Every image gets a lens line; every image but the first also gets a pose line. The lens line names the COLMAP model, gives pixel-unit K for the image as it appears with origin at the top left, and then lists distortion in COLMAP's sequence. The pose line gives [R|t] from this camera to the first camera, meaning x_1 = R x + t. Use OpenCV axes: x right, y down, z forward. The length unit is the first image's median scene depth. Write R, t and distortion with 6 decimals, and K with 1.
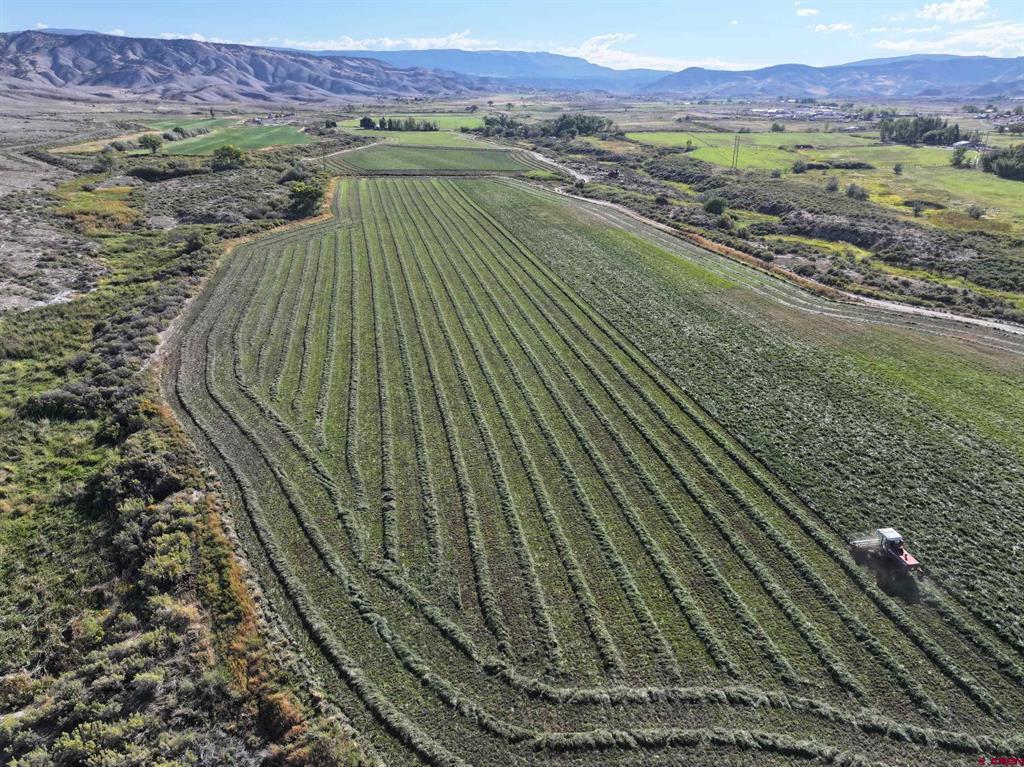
lens RADIAL K [[716.4, 0, 515.8], [0, 716.4, 377.8], [0, 0, 1]] dist [-0.005617, 0.022964]
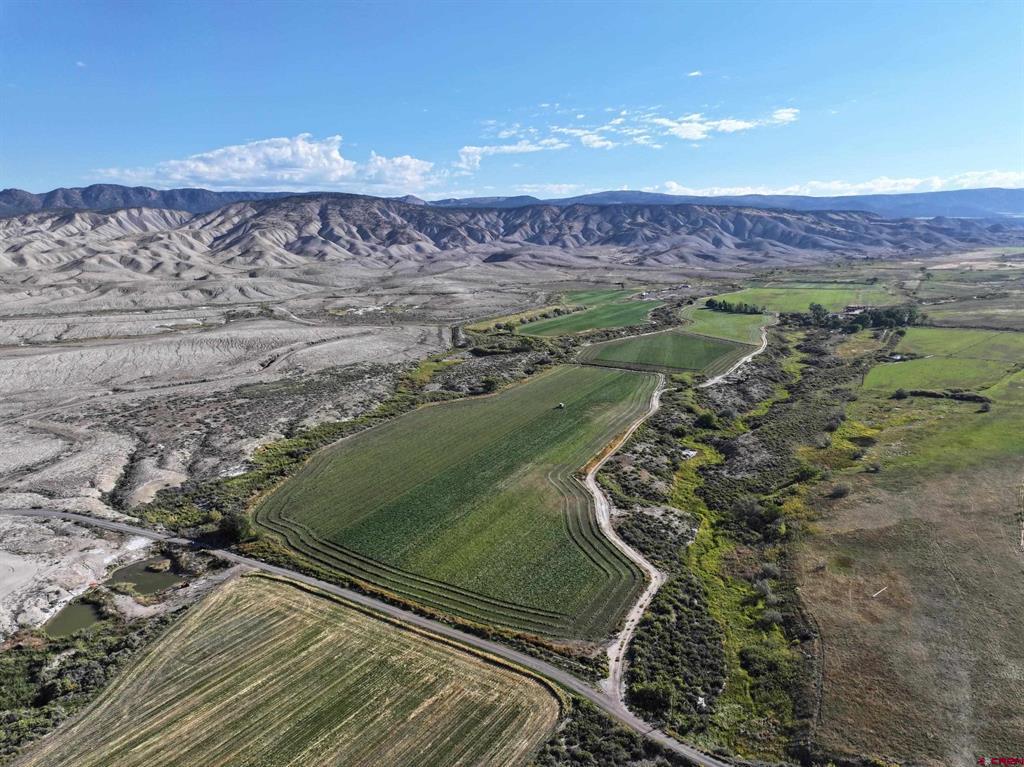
lens RADIAL K [[714.5, 0, 516.3], [0, 714.5, 381.6], [0, 0, 1]] dist [0.001695, 0.007899]
pose [[0.784795, 0.119470, -0.608131, 0.302791], [-0.221479, 0.970511, -0.095159, -0.027593], [0.578829, 0.209368, 0.788113, -0.158602]]
